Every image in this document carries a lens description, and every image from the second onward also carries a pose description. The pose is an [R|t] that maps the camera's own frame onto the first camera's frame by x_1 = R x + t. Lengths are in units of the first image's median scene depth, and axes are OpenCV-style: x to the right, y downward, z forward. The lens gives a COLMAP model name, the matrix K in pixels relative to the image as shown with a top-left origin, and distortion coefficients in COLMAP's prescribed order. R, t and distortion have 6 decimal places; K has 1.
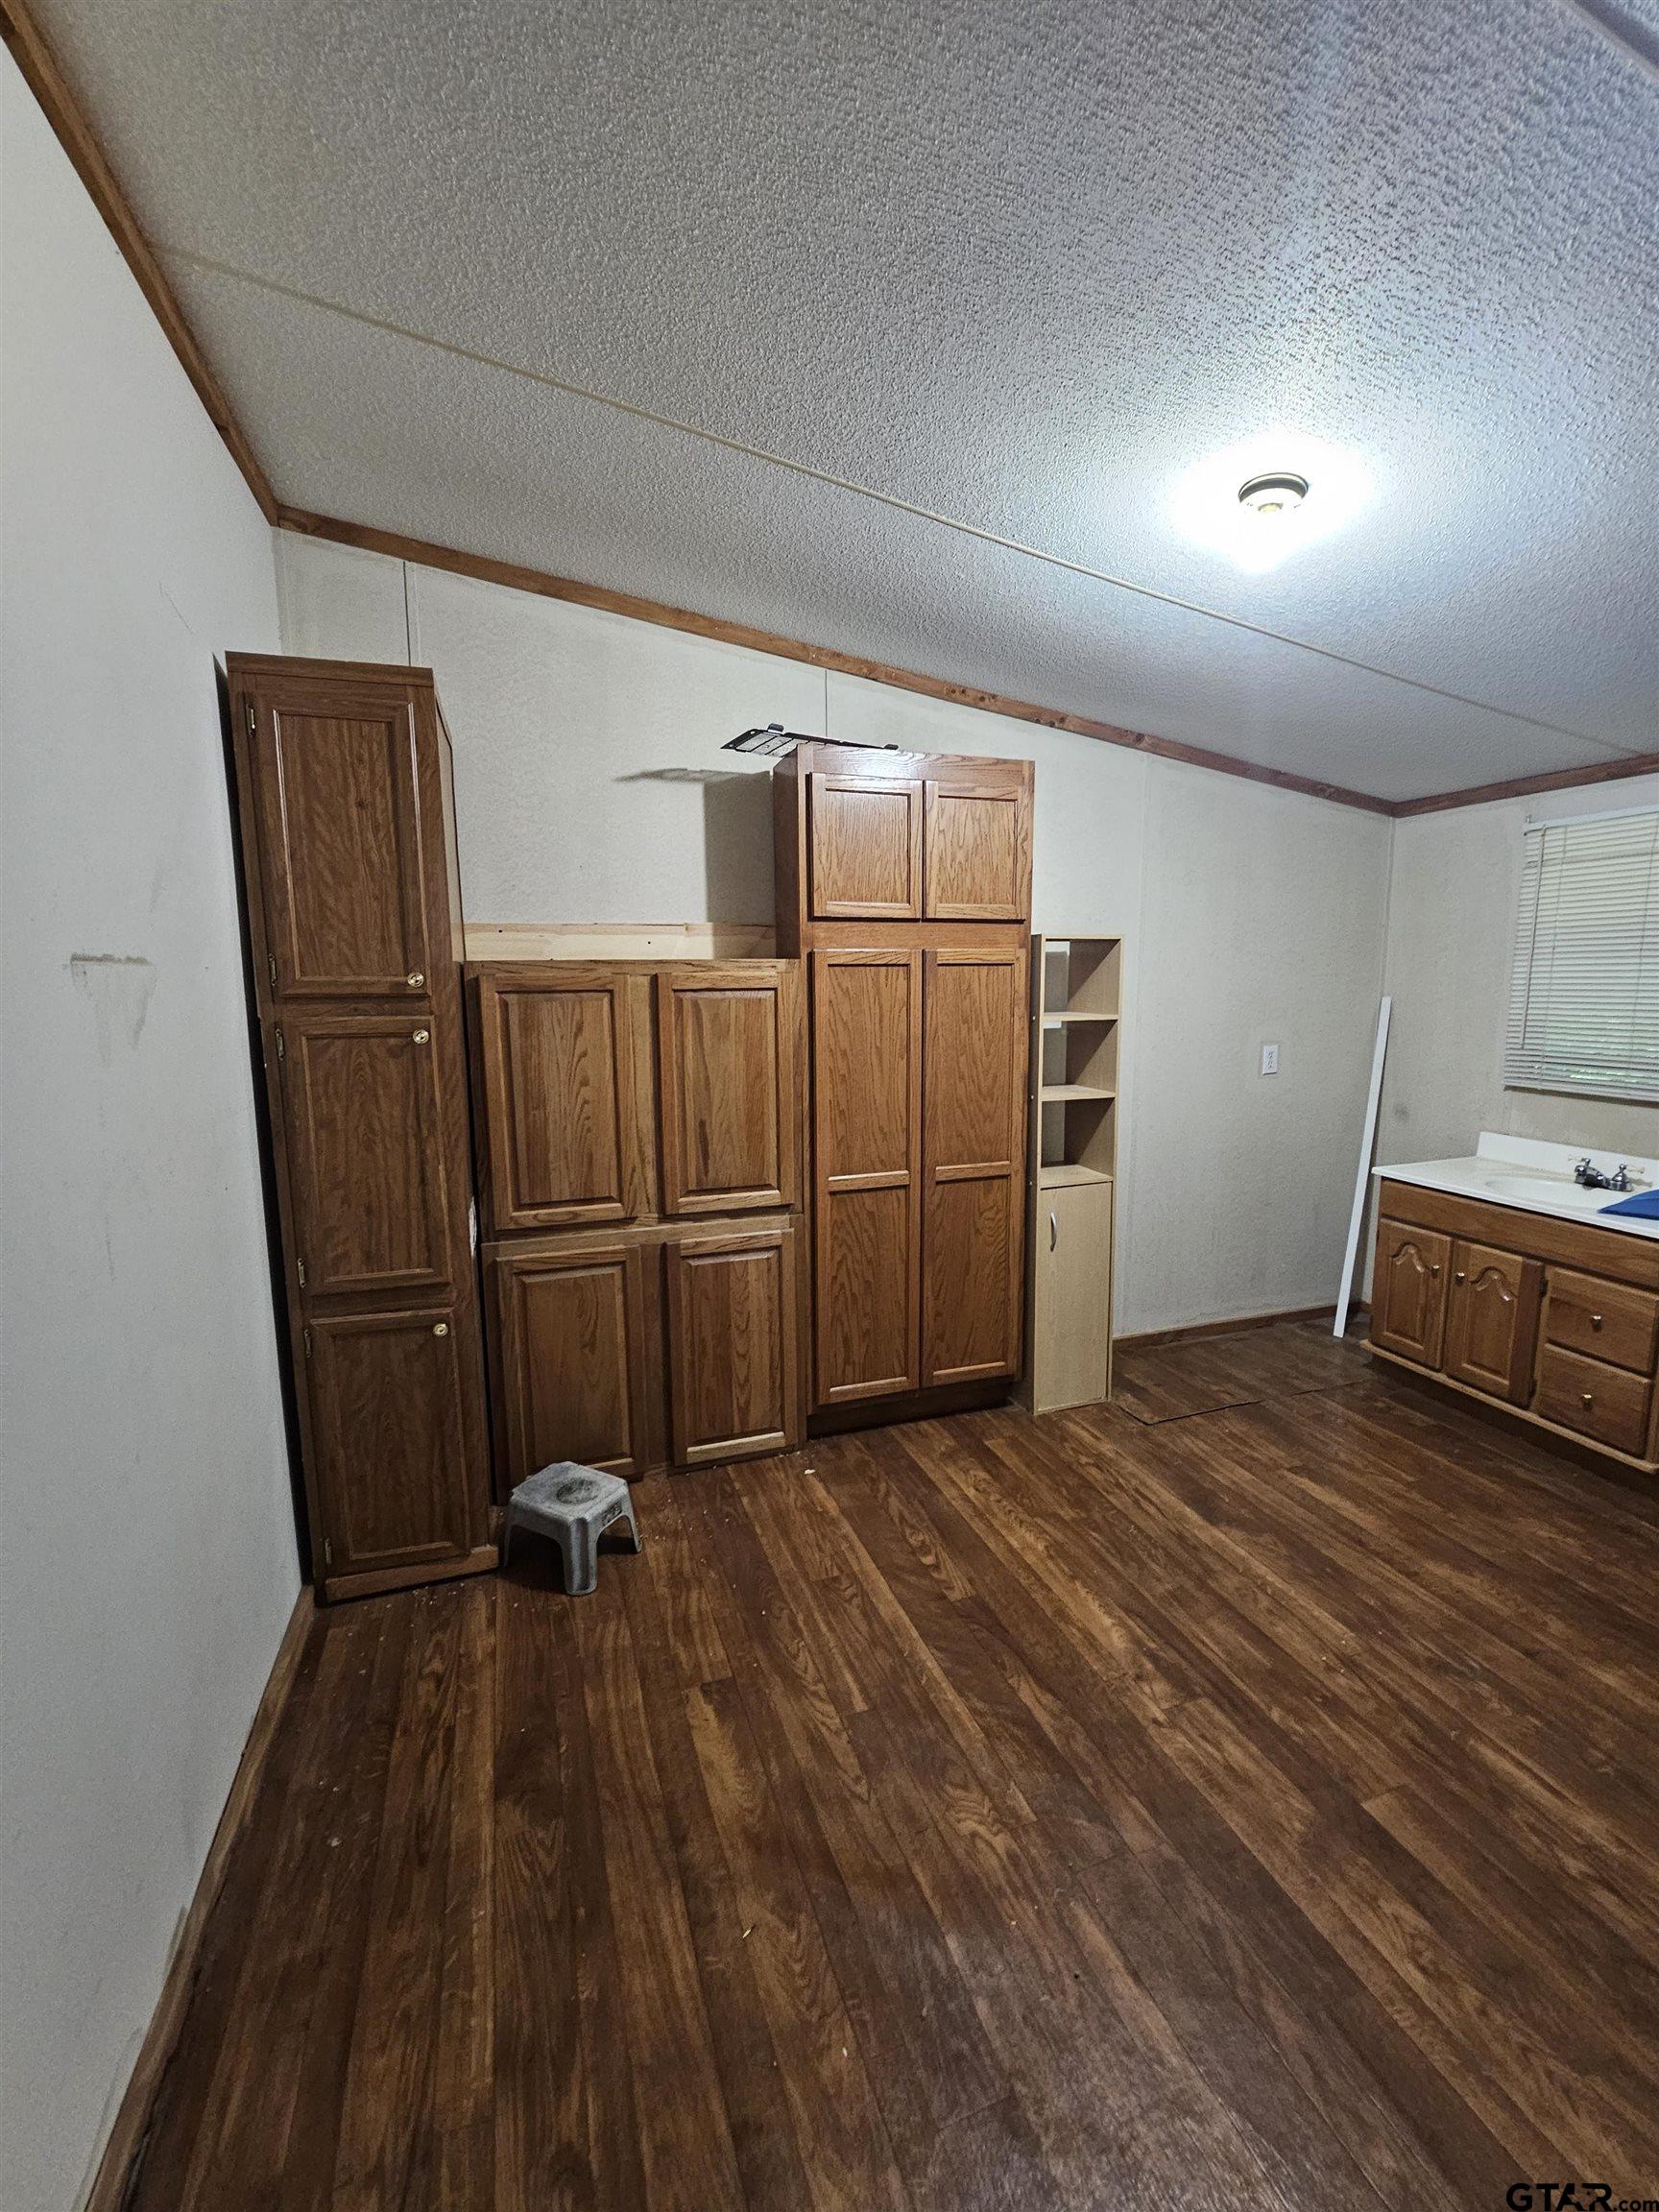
lens RADIAL K [[896.9, 0, 826.8], [0, 896.9, 1104.2], [0, 0, 1]] dist [-0.003792, -0.000126]
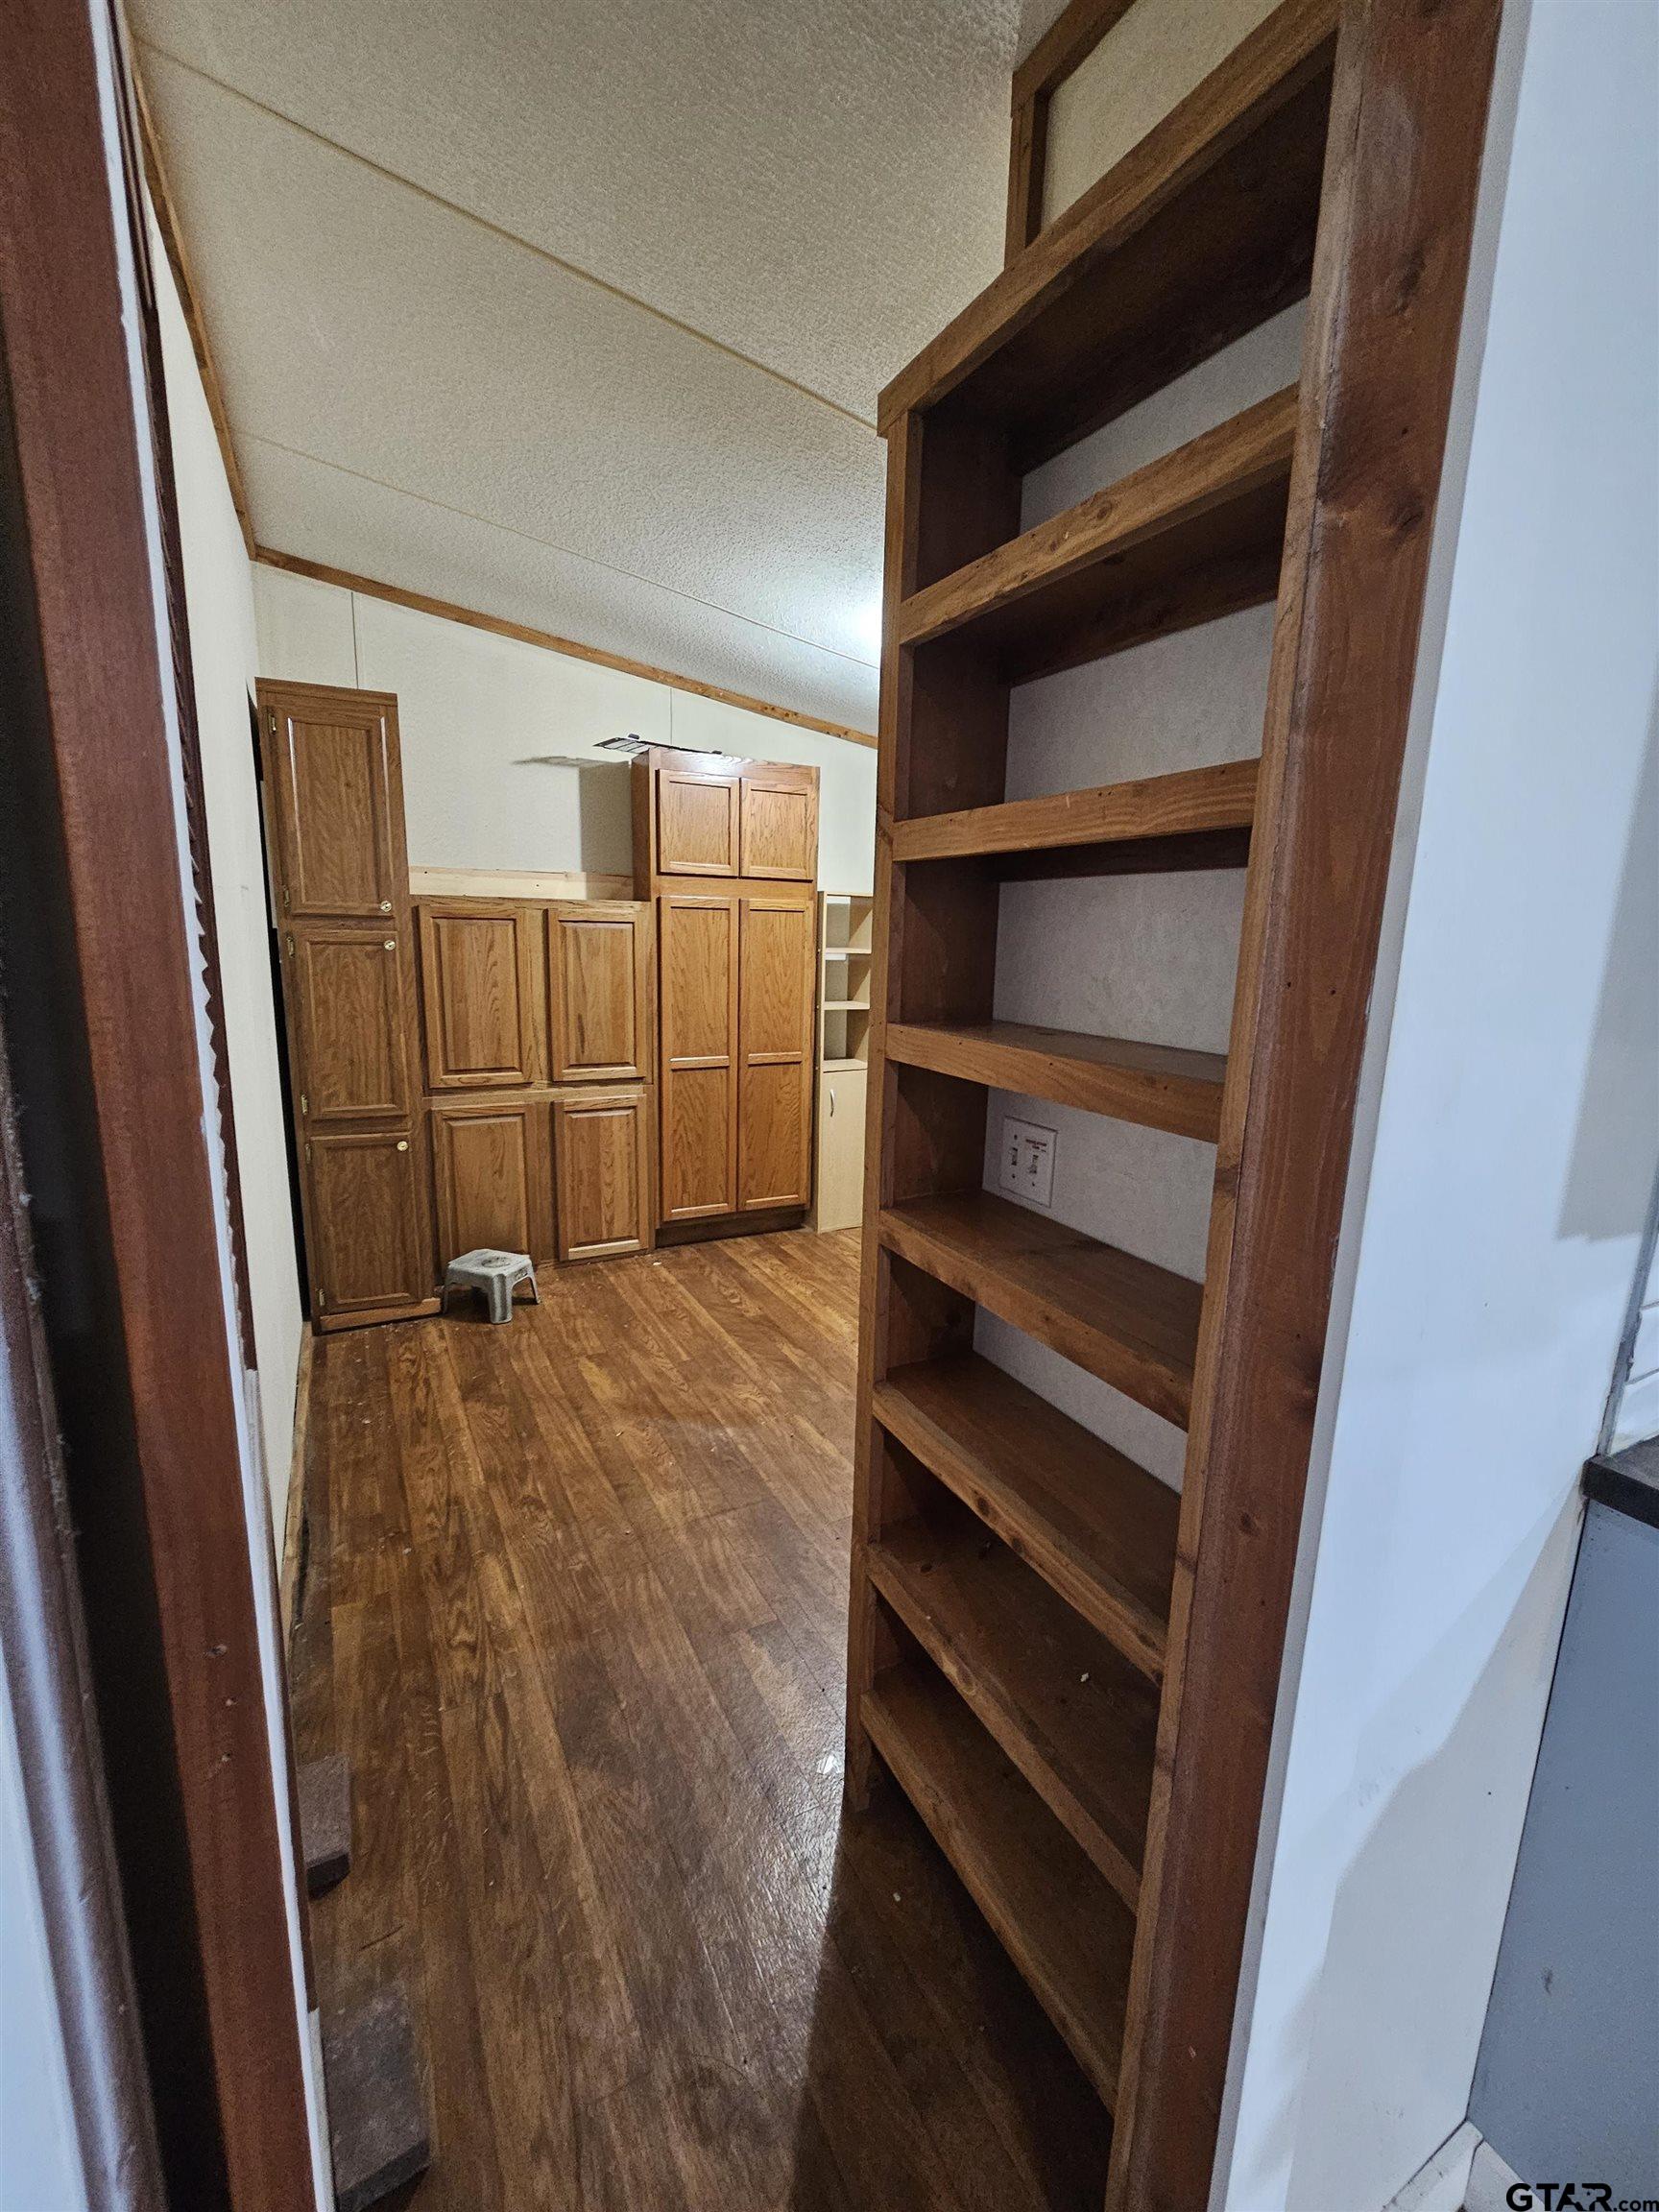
lens RADIAL K [[896.9, 0, 822.9], [0, 896.9, 1102.2], [0, 0, 1]] dist [-0.003792, -0.000126]
pose [[0.987854, 0.004067, 0.155331, 0.023329], [-0.012746, 0.998409, 0.054922, 0.084267], [-0.154860, -0.056235, 0.986335, -0.531069]]
